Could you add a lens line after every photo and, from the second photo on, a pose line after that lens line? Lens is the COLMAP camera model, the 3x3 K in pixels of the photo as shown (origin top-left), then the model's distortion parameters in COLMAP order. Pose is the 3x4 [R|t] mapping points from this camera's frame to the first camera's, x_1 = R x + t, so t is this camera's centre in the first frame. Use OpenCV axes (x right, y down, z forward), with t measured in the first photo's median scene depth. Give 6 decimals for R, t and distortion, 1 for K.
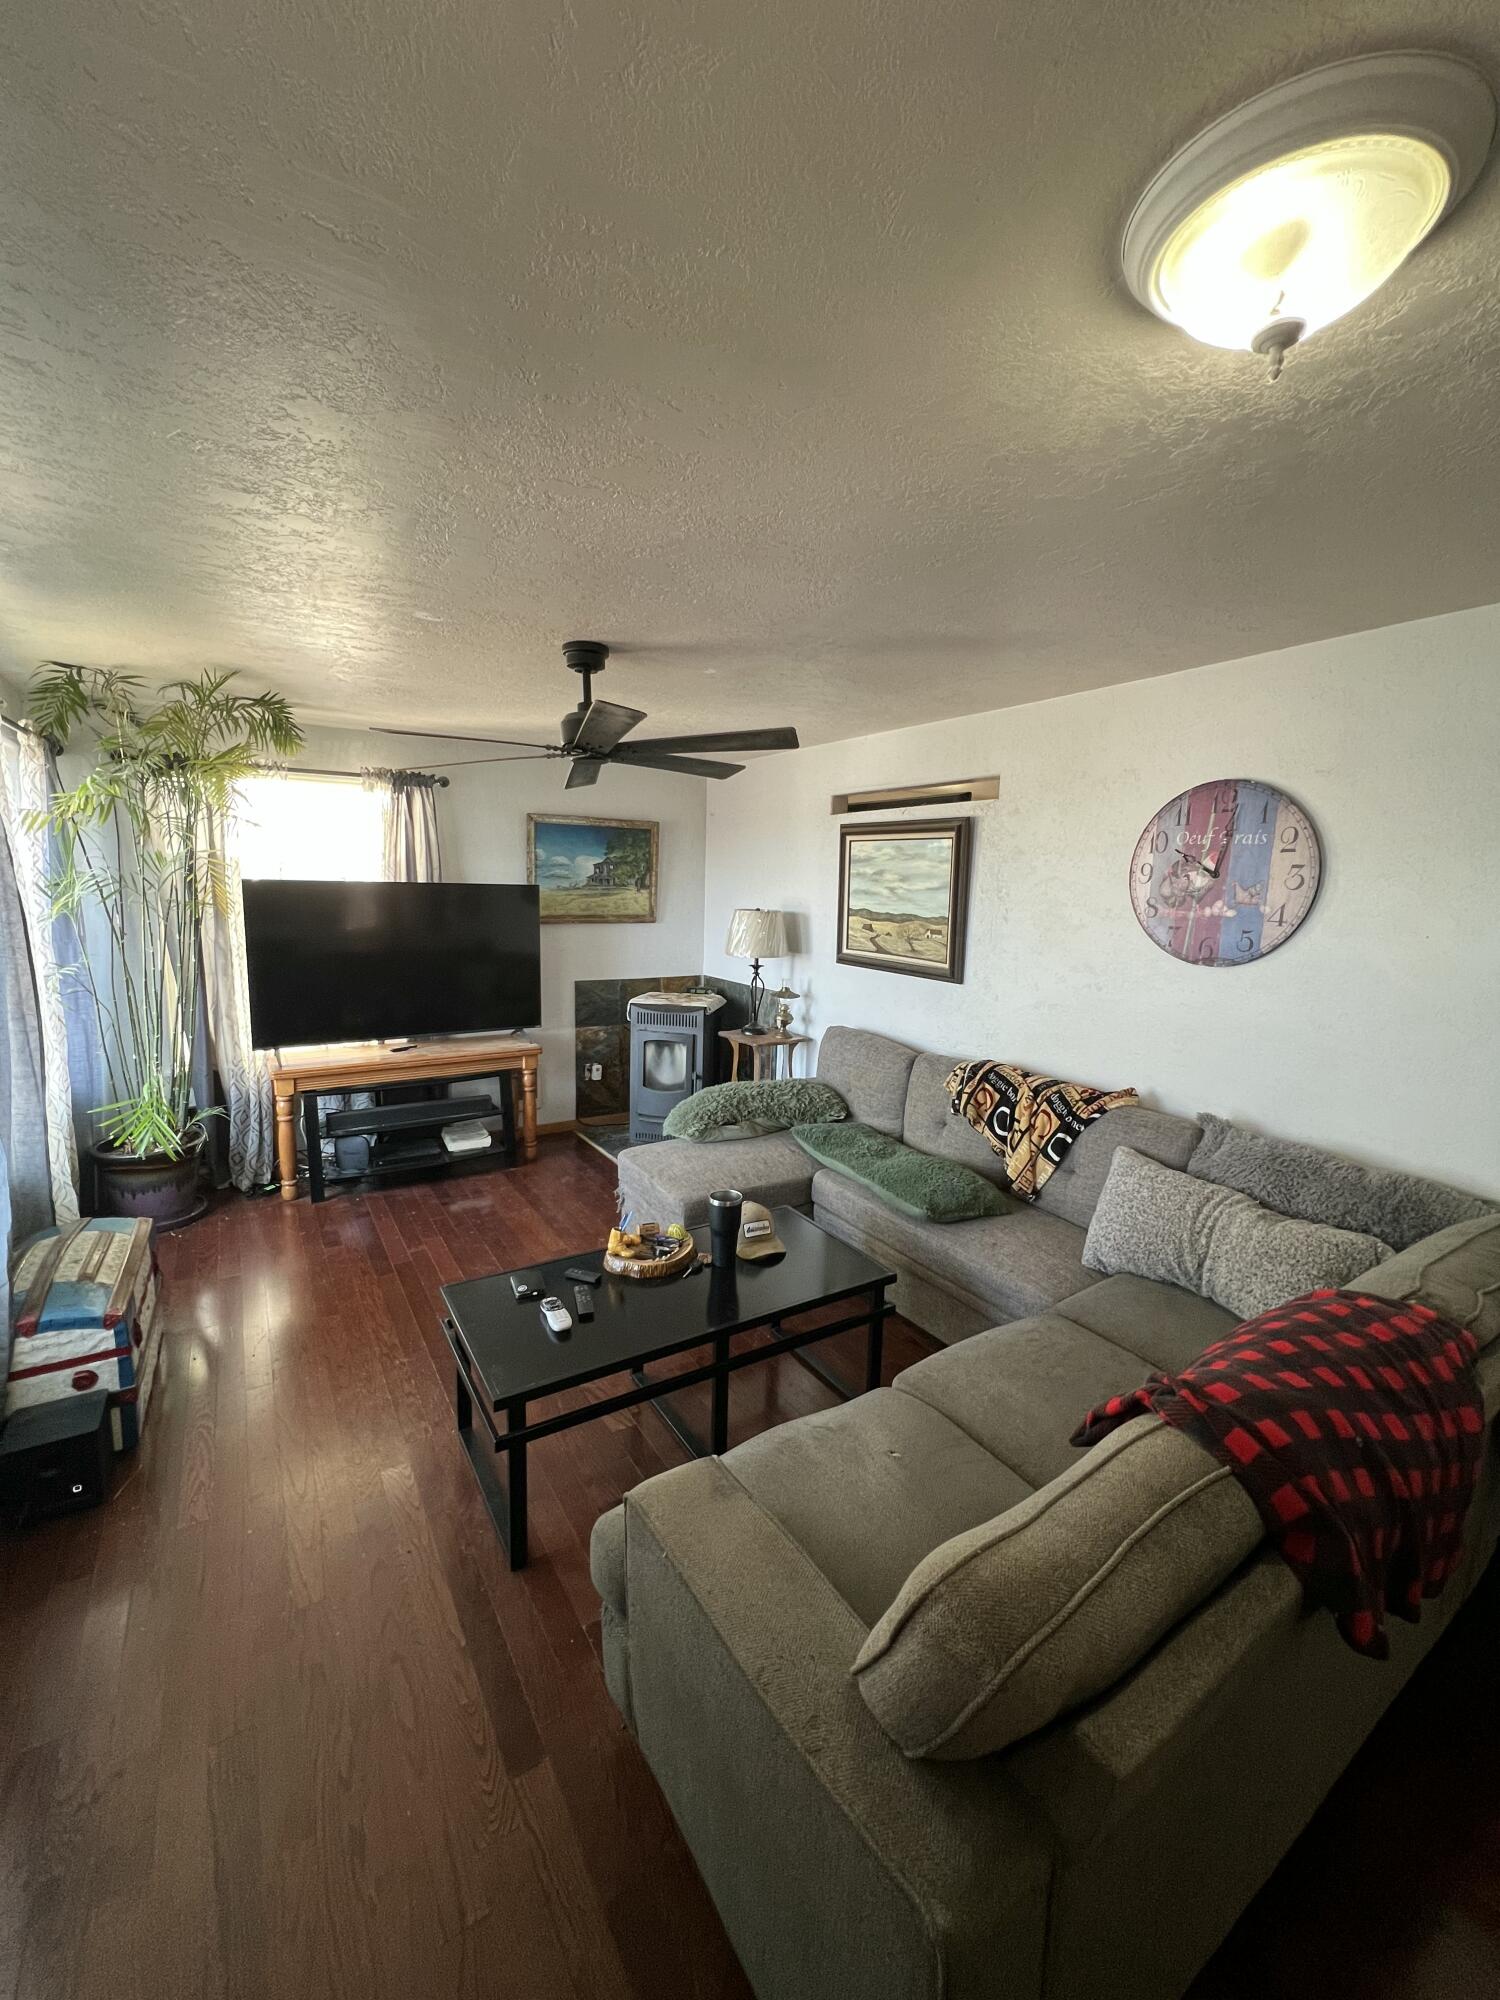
lens RADIAL K [[802.1, 0, 750.6], [0, 802.1, 999.6], [0, 0, 1]] dist [-0.004382, -0.000236]
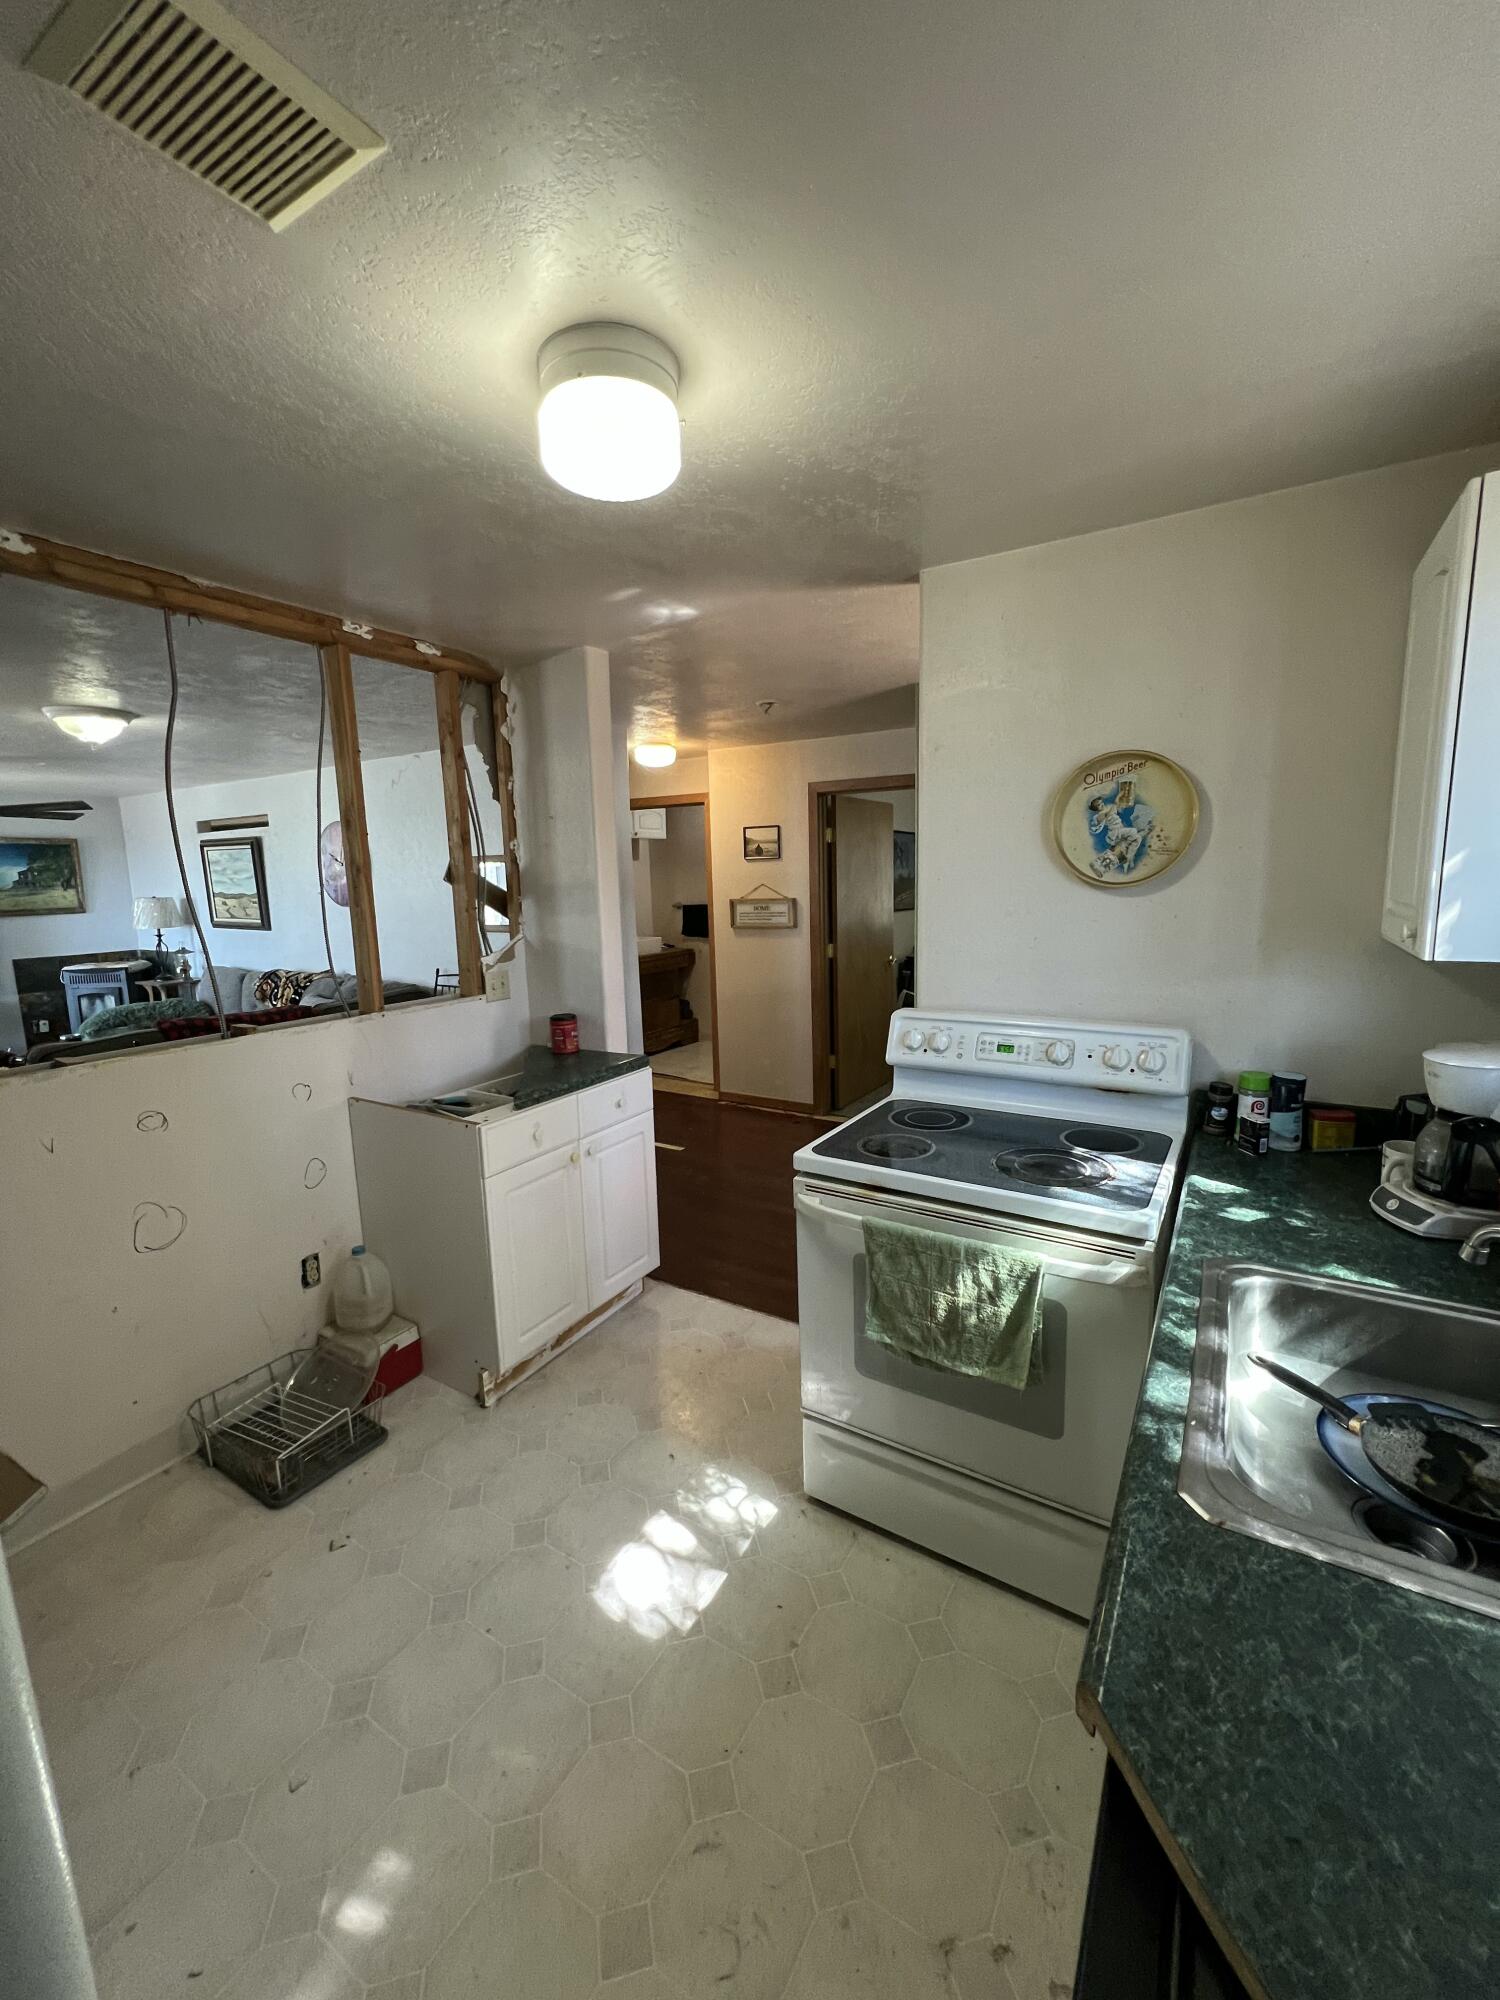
lens RADIAL K [[802.1, 0, 753.2], [0, 802.1, 996.3], [0, 0, 1]] dist [-0.004382, -0.000236]
pose [[0.896057, -0.115587, 0.428627, 0.427596], [0.109191, 0.993233, 0.039578, 0.164222], [-0.430301, 0.011338, 0.902614, -1.013636]]
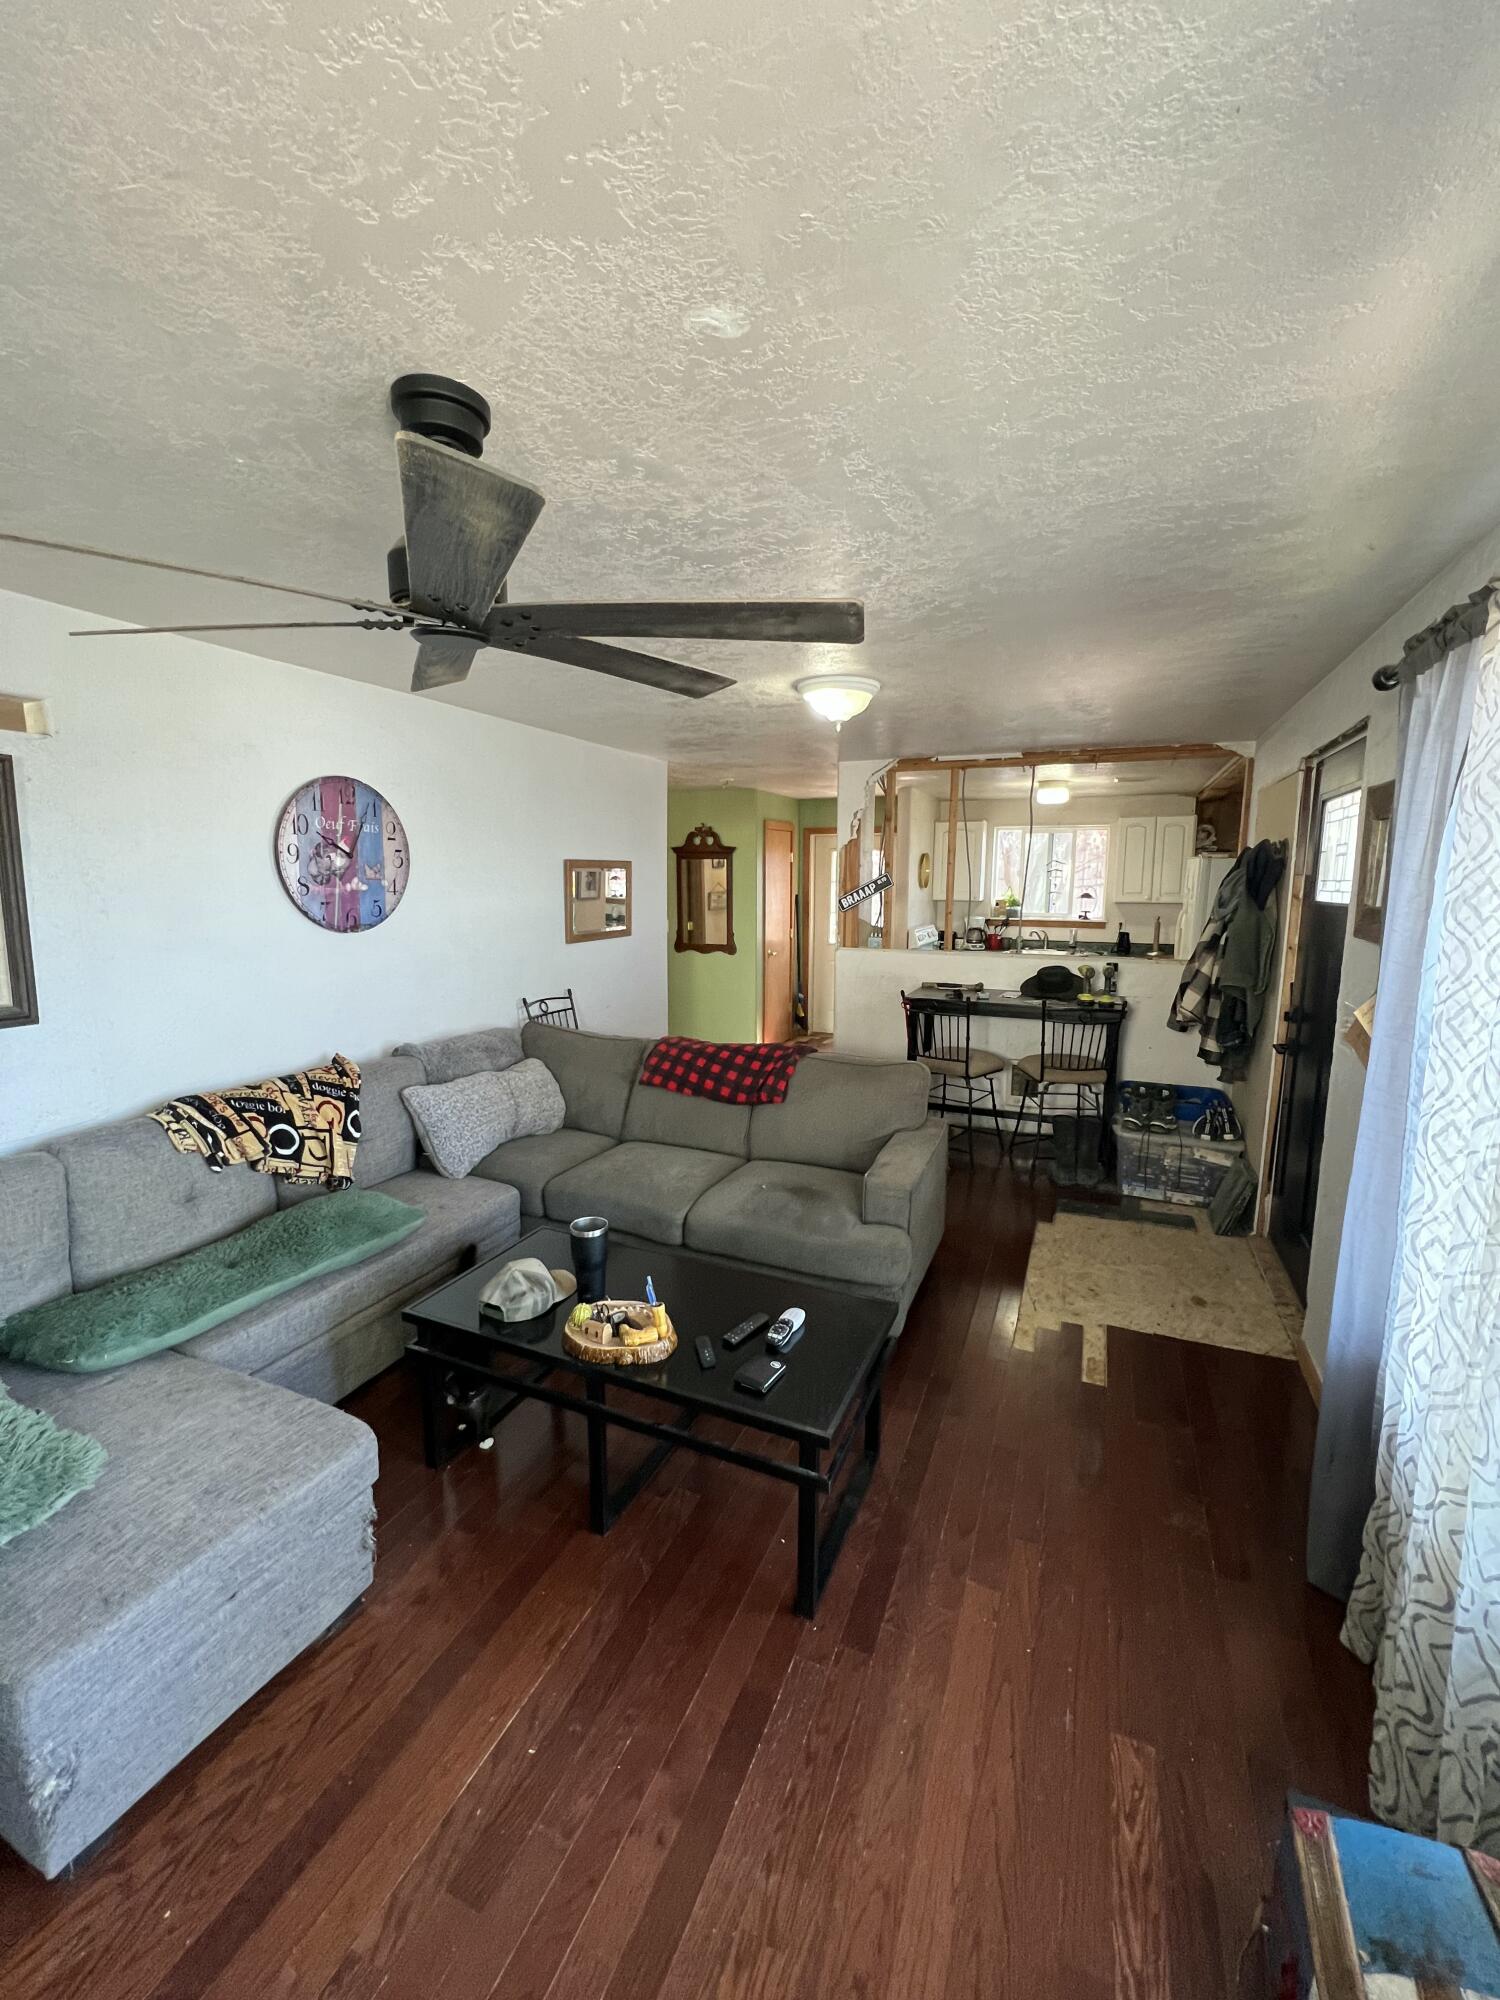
lens RADIAL K [[802.1, 0, 748.5], [0, 802.1, 993.1], [0, 0, 1]] dist [-0.004382, -0.000236]
pose [[-0.560965, -0.142188, 0.815537, -0.525871], [0.106116, 0.964662, 0.241179, -0.126524], [-0.821010, 0.221835, -0.526053, 0.816210]]
